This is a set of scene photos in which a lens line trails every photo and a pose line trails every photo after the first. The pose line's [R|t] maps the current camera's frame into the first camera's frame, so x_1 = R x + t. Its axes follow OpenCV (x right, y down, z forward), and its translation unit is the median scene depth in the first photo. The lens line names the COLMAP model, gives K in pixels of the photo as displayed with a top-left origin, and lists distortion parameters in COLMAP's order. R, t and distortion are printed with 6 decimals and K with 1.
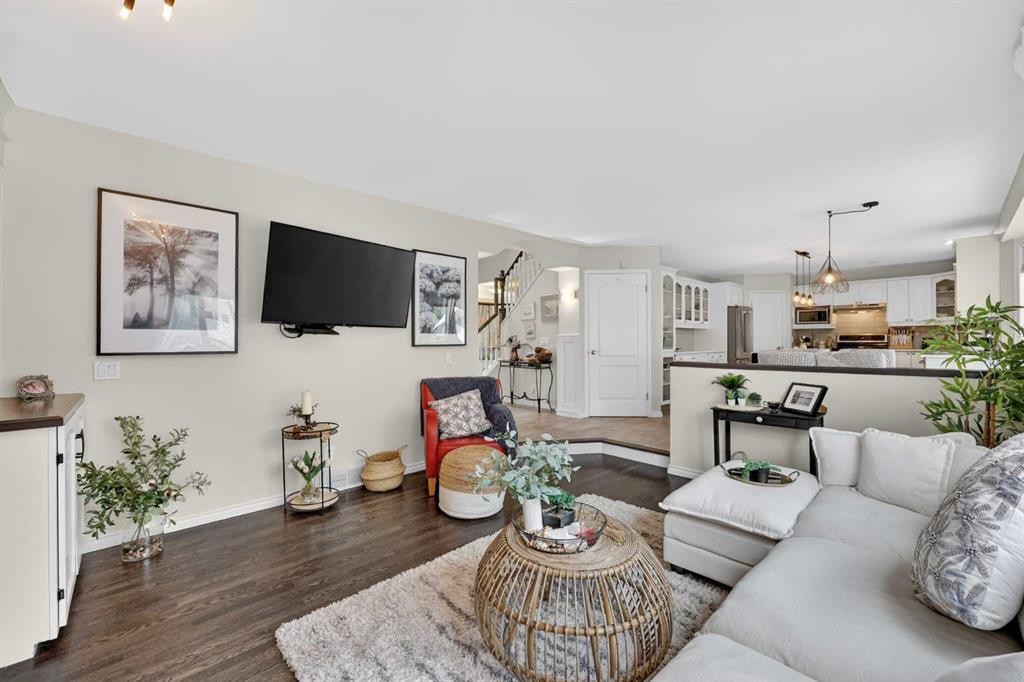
lens RADIAL K [[410.2, 0, 514.5], [0, 410.2, 338.0], [0, 0, 1]] dist [-0.005246, 0.000344]
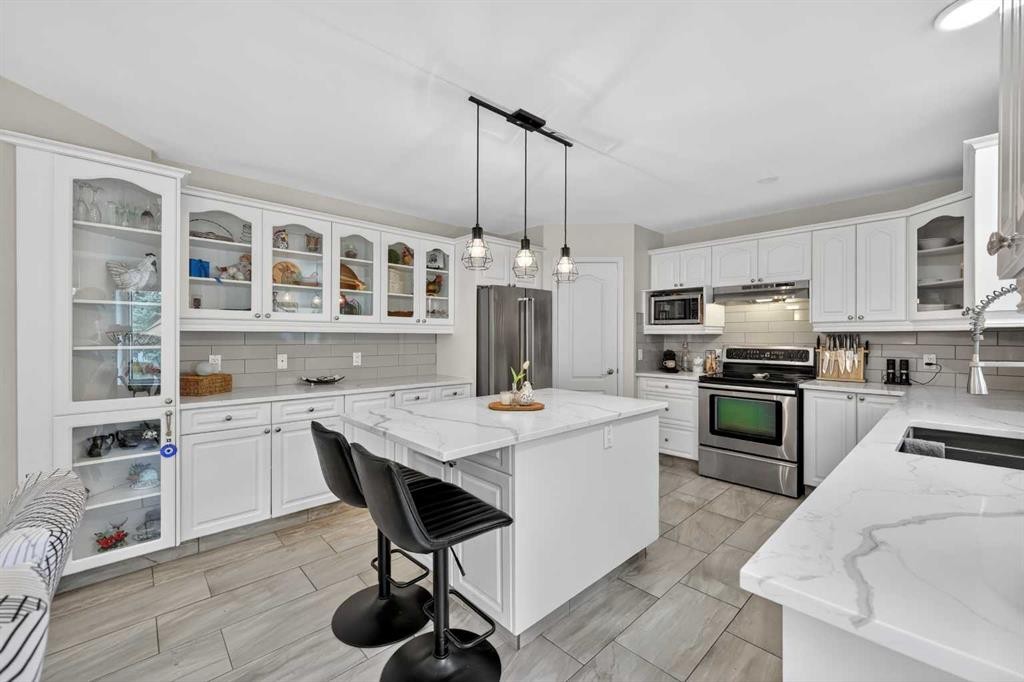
lens RADIAL K [[410.2, 0, 512.4], [0, 410.2, 338.7], [0, 0, 1]] dist [-0.005246, 0.000344]
pose [[0.999983, 0.003572, 0.004602, 0.570112], [-0.003608, 0.999963, 0.007778, -0.022434], [-0.004574, -0.007794, 0.999959, 0.539928]]
